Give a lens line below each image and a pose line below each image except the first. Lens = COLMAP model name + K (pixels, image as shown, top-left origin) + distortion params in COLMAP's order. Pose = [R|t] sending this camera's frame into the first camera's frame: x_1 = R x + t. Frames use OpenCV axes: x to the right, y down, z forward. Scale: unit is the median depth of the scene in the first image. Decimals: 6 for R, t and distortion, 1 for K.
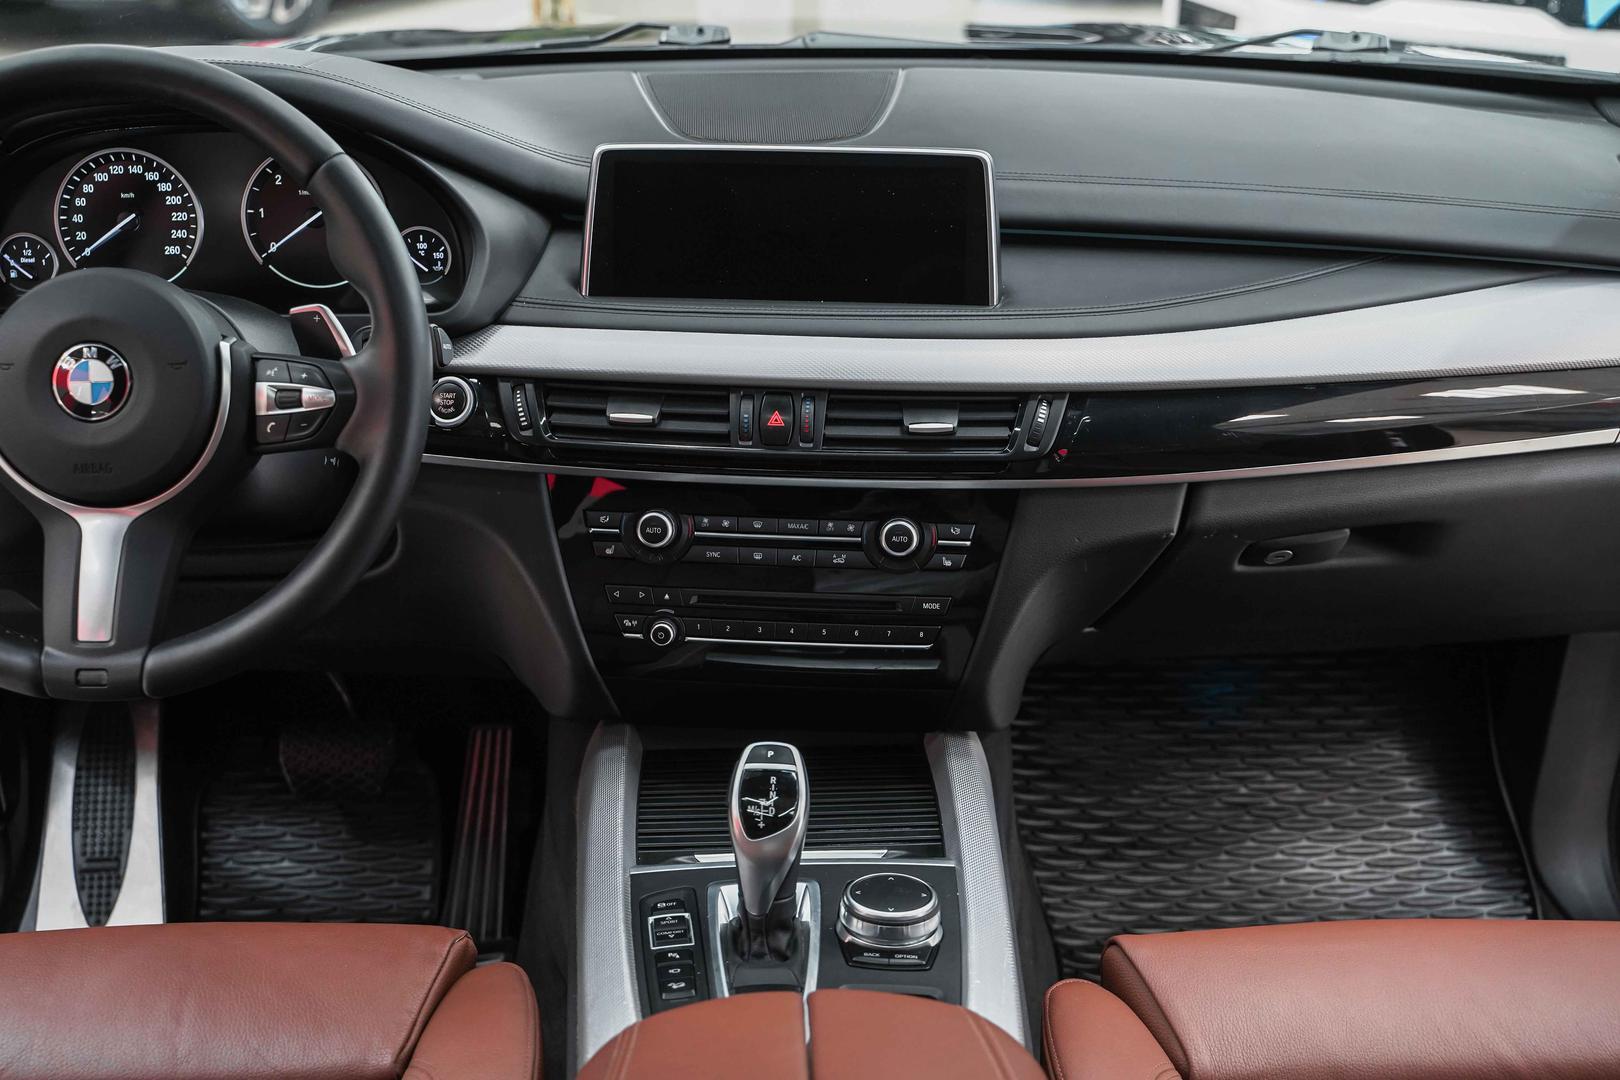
lens RADIAL K [[1823.2, 0, 810.0], [0, 1823.2, 540.0], [0, 0, 1]] dist [0.000865, -0.032095]
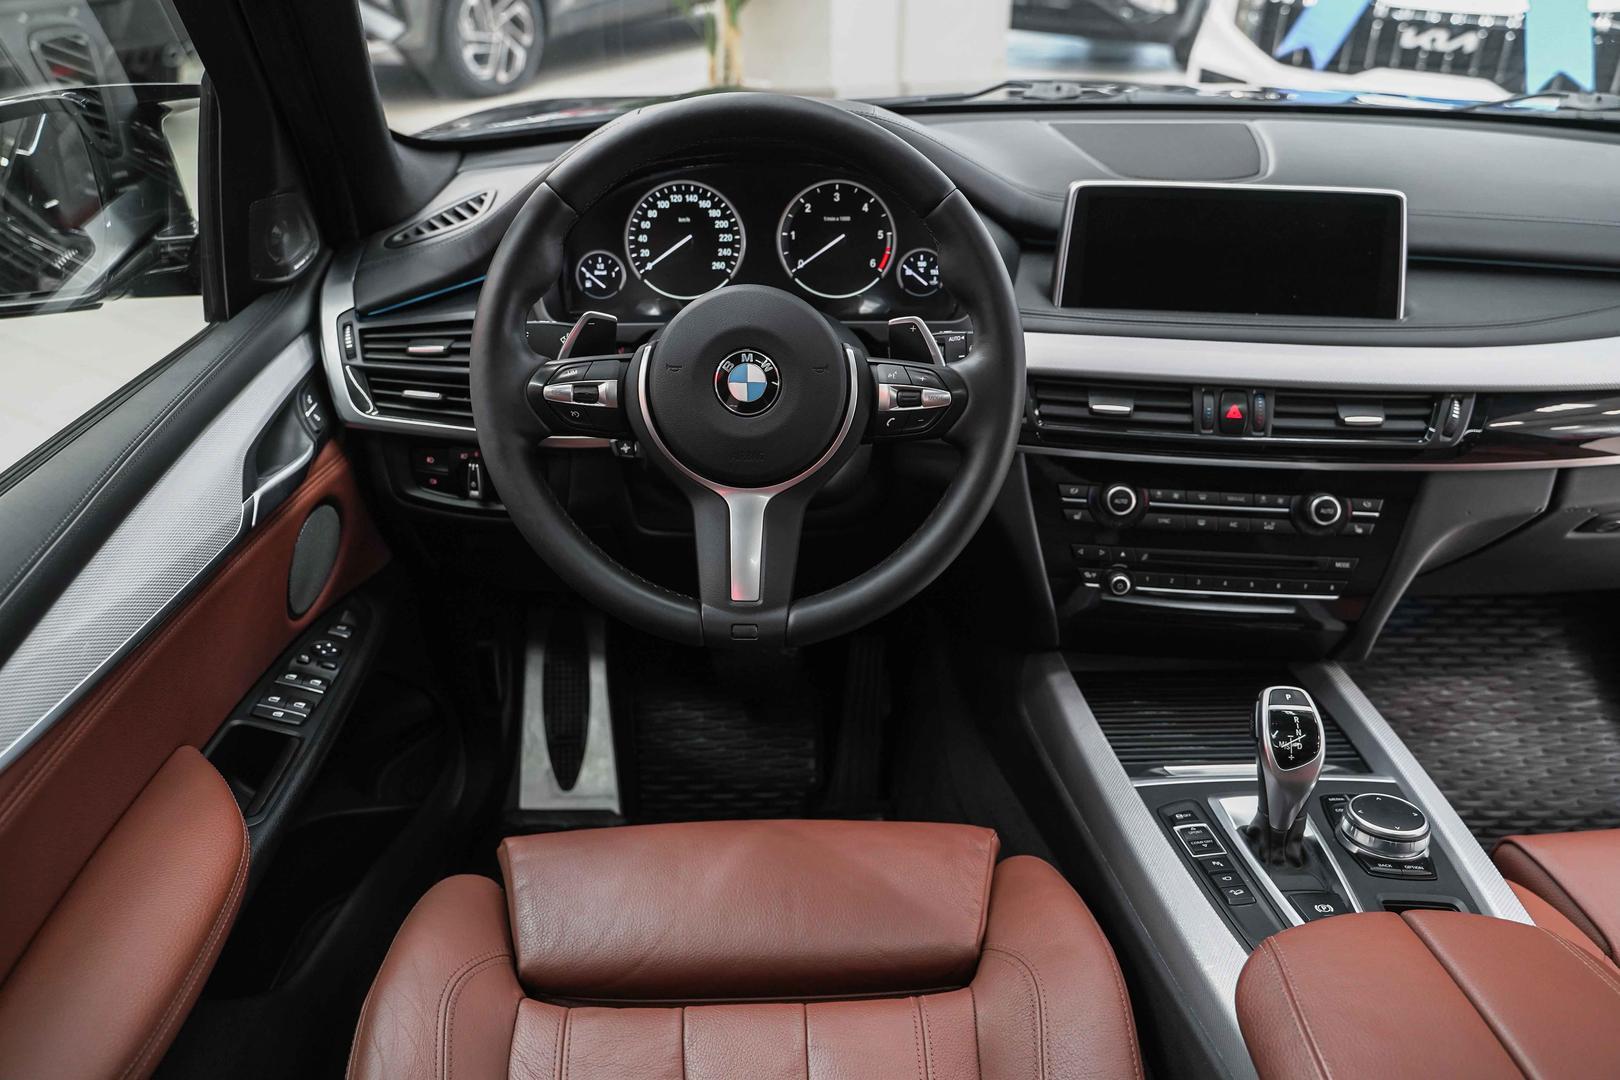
lens RADIAL K [[1300.3, 0, 832.7], [0, 1300.3, 534.2], [0, 0, 1]] dist [-0.019700, -0.002868]
pose [[0.999910, 0.011053, -0.007568, -0.267658], [-0.010614, 0.998388, 0.055752, -0.029149], [0.008172, -0.055666, 0.998416, 0.124308]]
